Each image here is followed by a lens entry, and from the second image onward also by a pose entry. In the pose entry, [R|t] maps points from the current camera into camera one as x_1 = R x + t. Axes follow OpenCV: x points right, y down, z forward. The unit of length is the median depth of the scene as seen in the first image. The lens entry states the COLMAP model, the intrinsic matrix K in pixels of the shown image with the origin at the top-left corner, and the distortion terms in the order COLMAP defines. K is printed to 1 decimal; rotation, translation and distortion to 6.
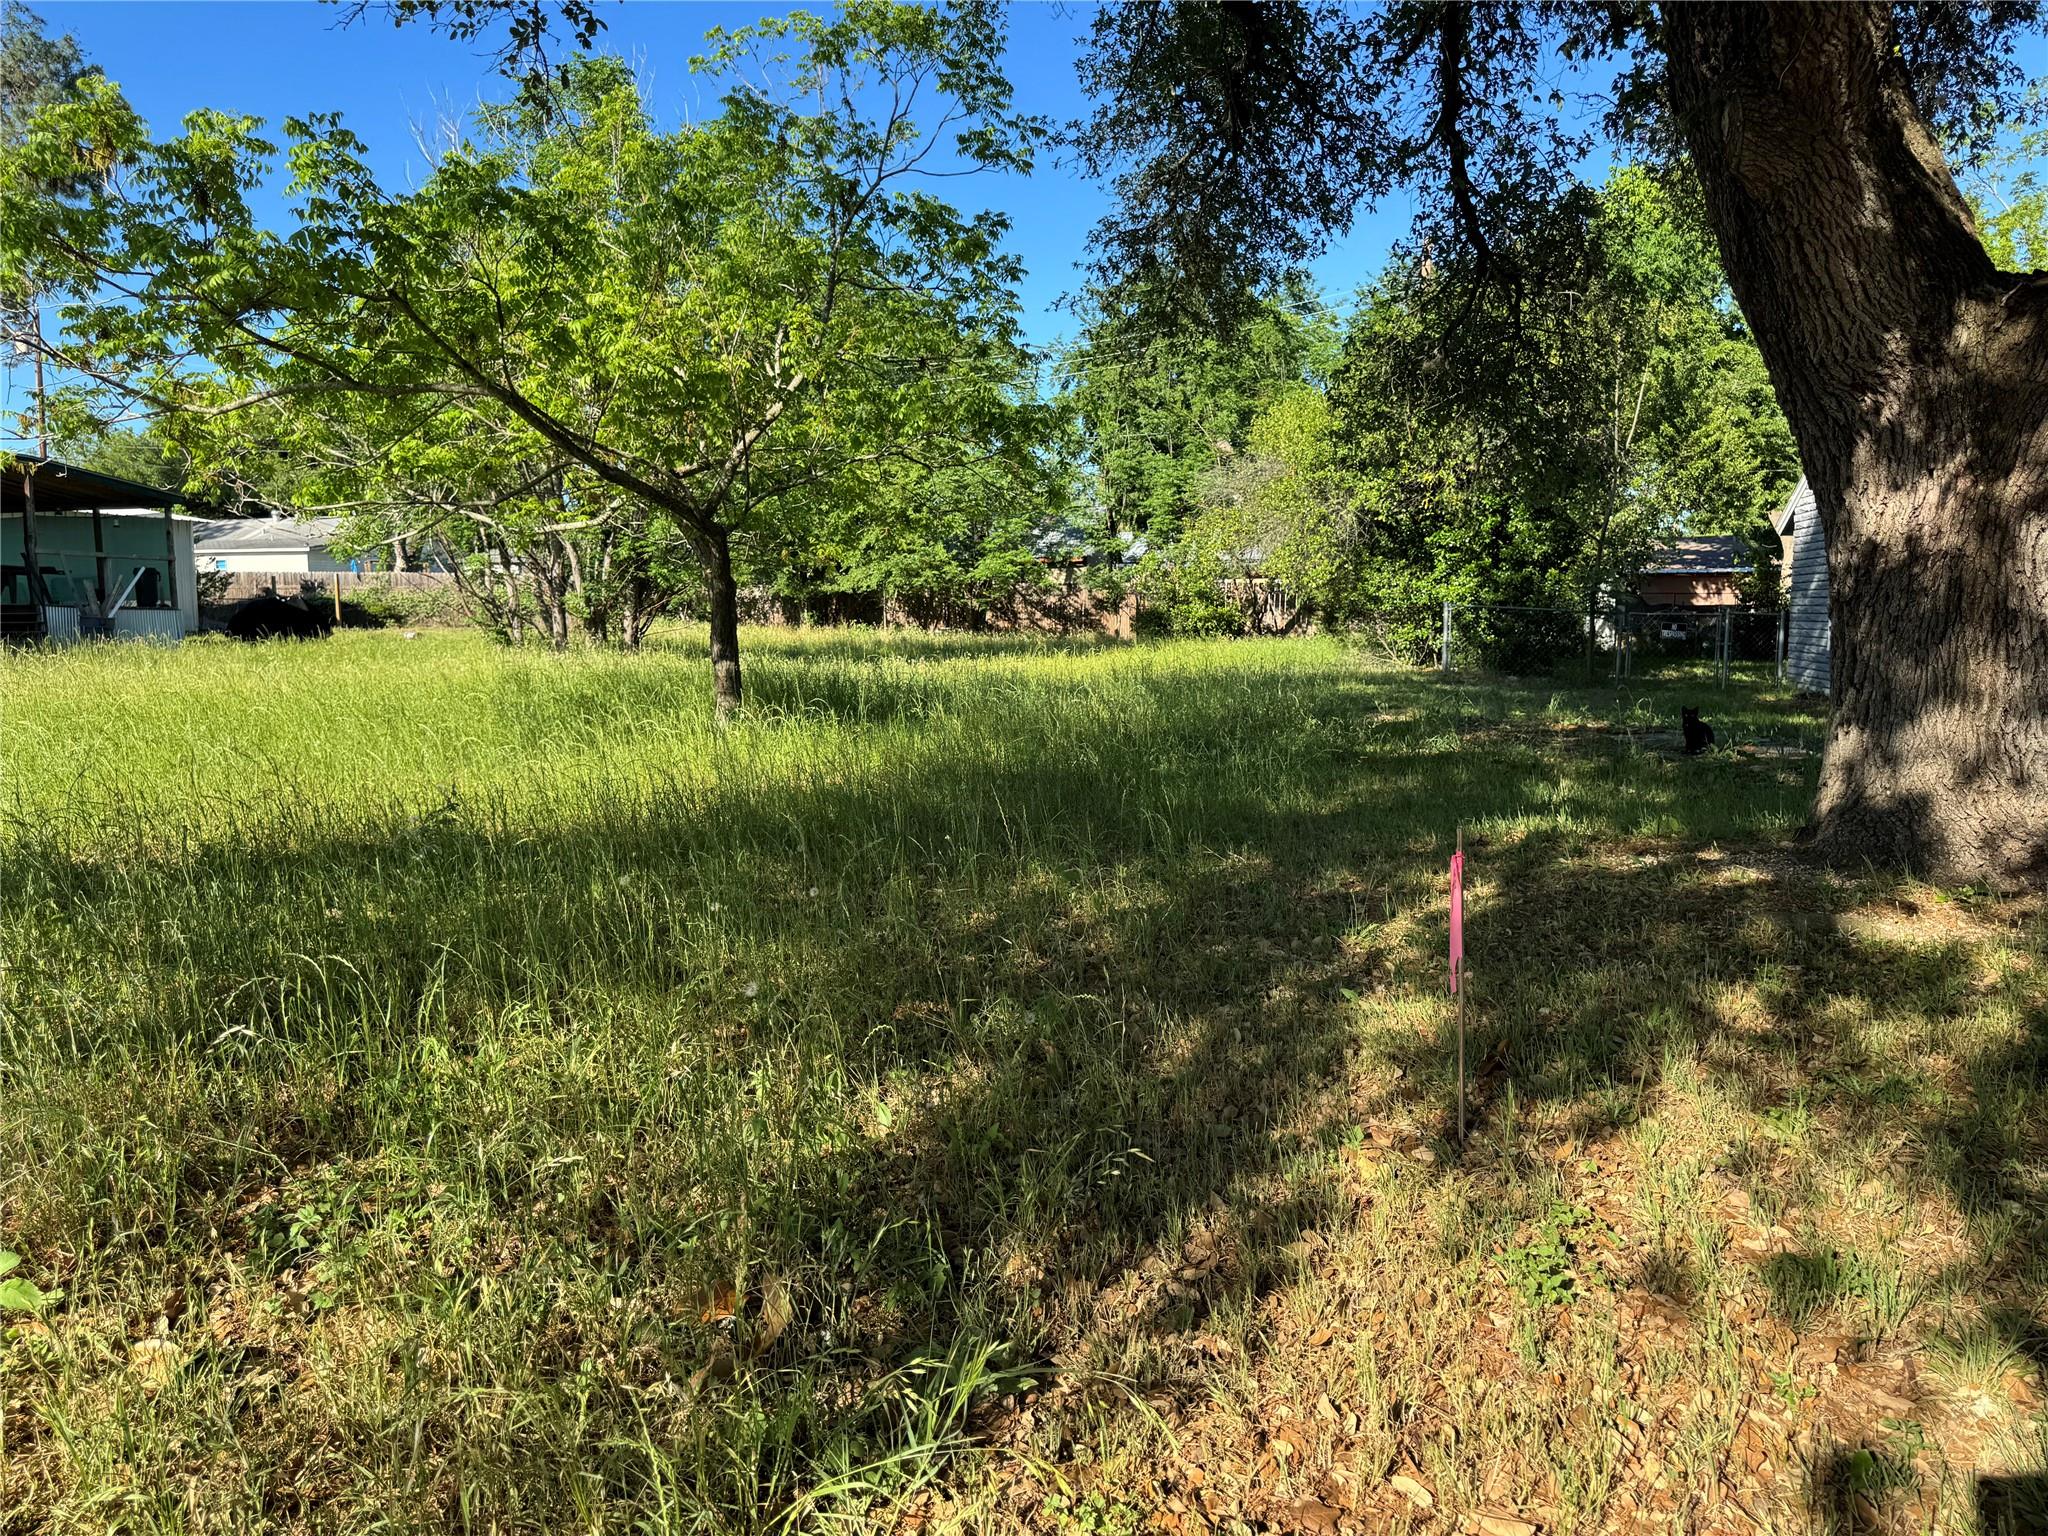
lens RADIAL K [[1460.6, 0, 1028.2], [0, 1460.6, 803.6], [0, 0, 1]] dist [0.048288, -0.062297]
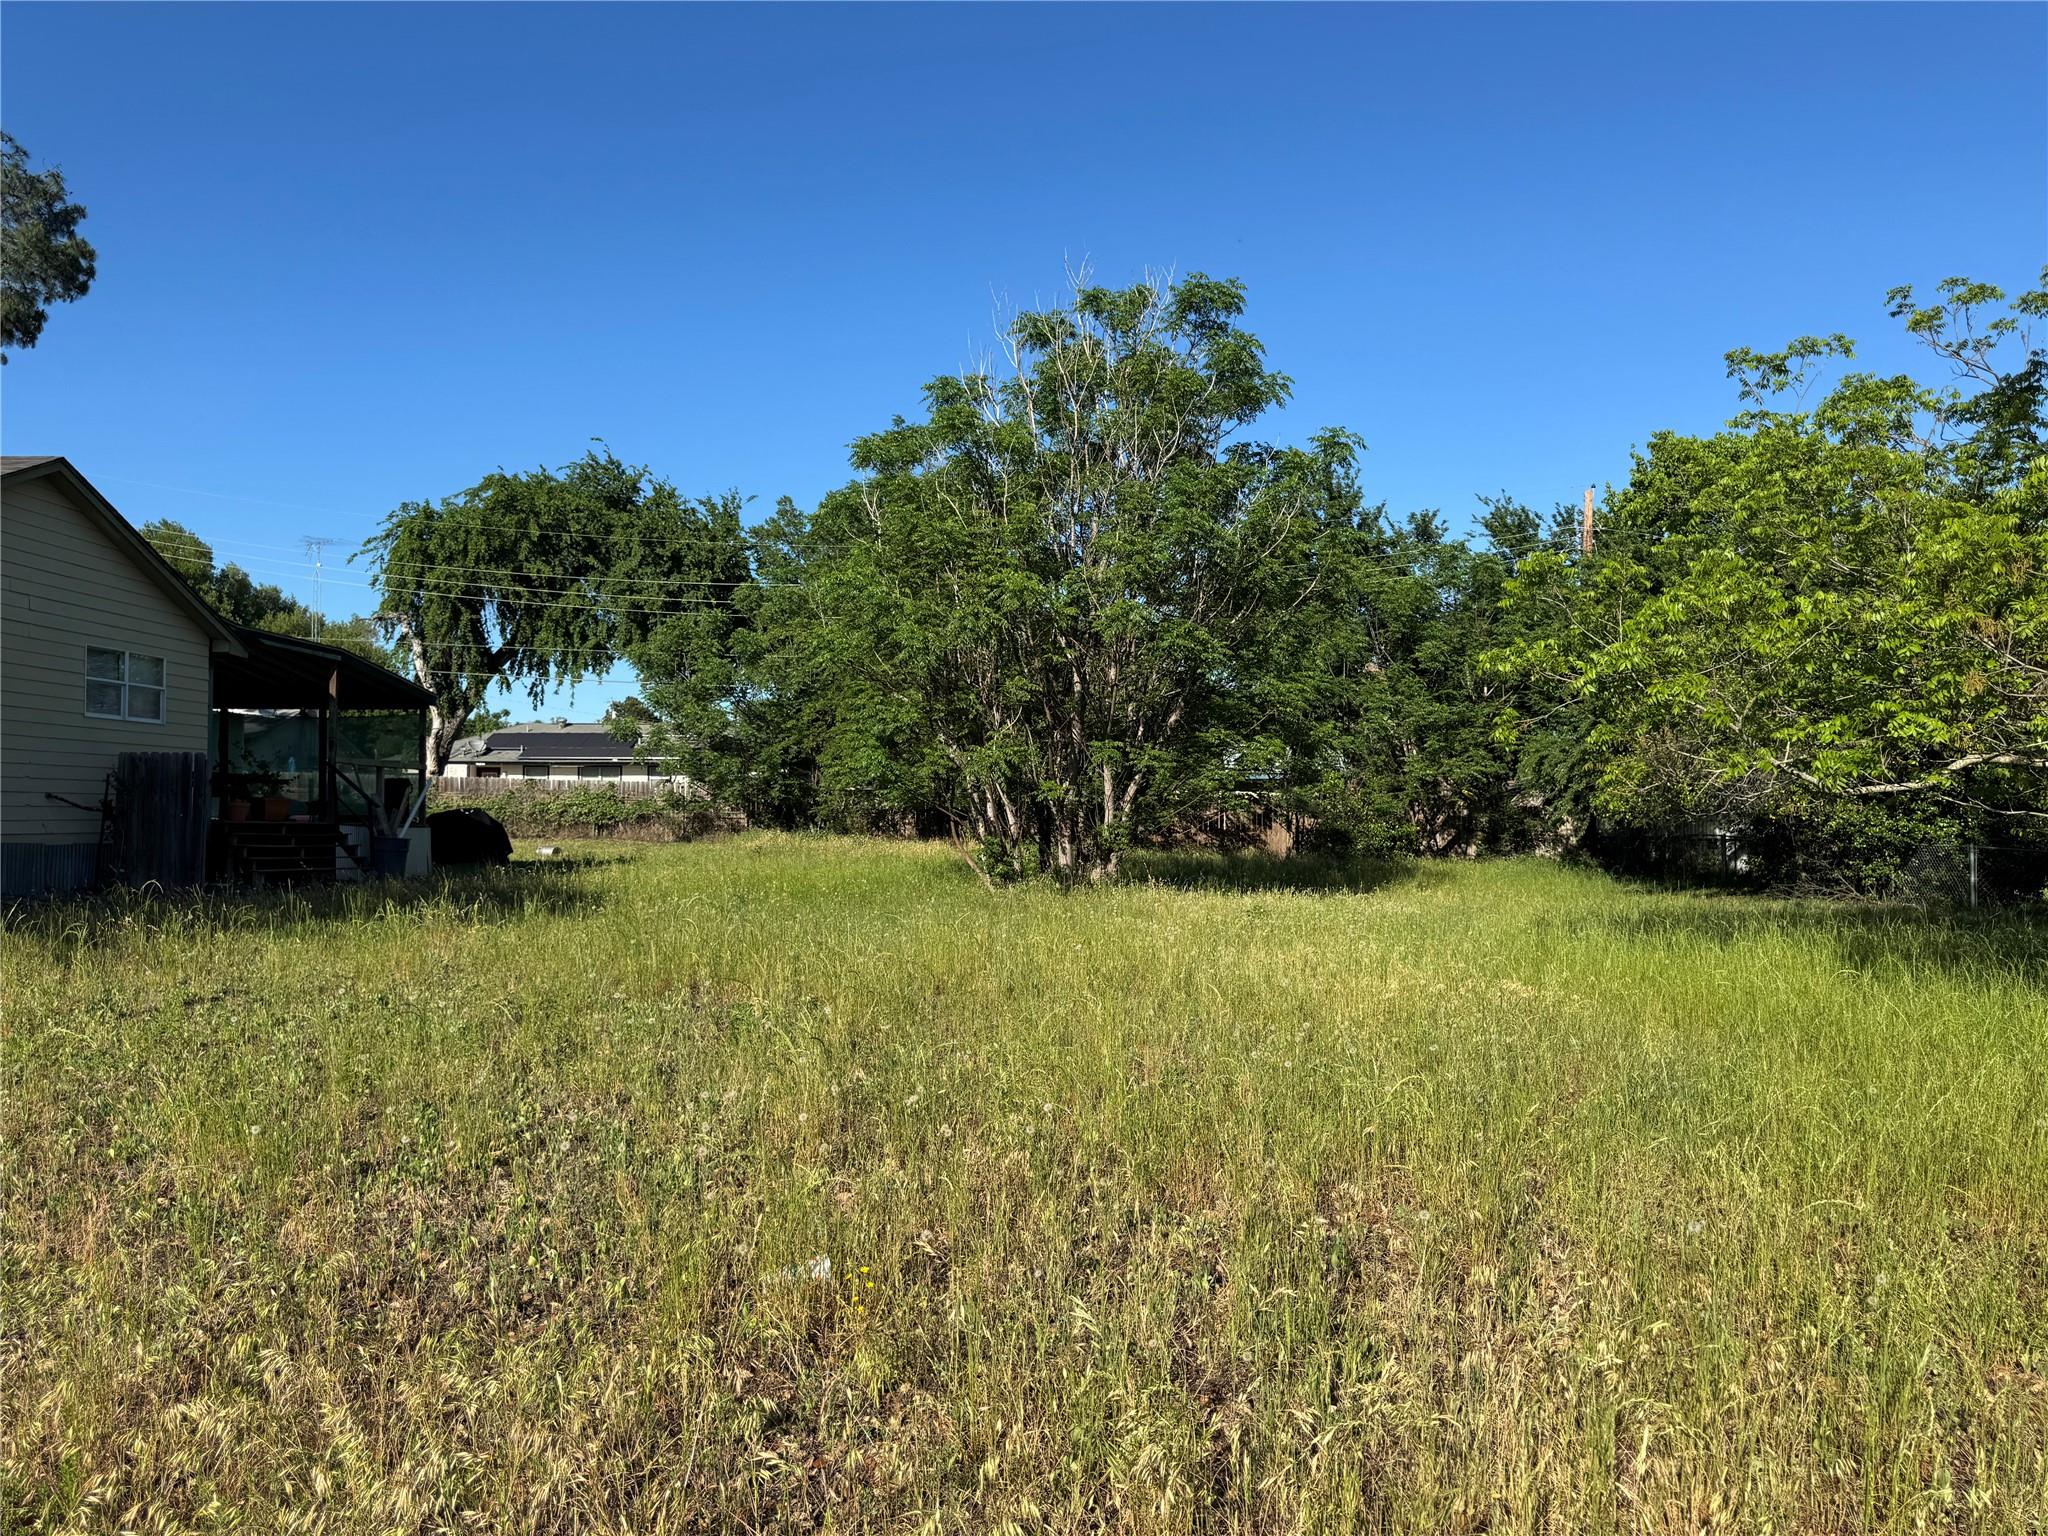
lens RADIAL K [[1460.6, 0, 1021.3], [0, 1460.6, 765.6], [0, 0, 1]] dist [0.048288, -0.062297]
pose [[0.973670, 0.018743, 0.227191, -1.046050], [0.016753, 0.988036, -0.153309, -0.070556], [-0.227347, 0.153079, 0.961707, 0.220175]]
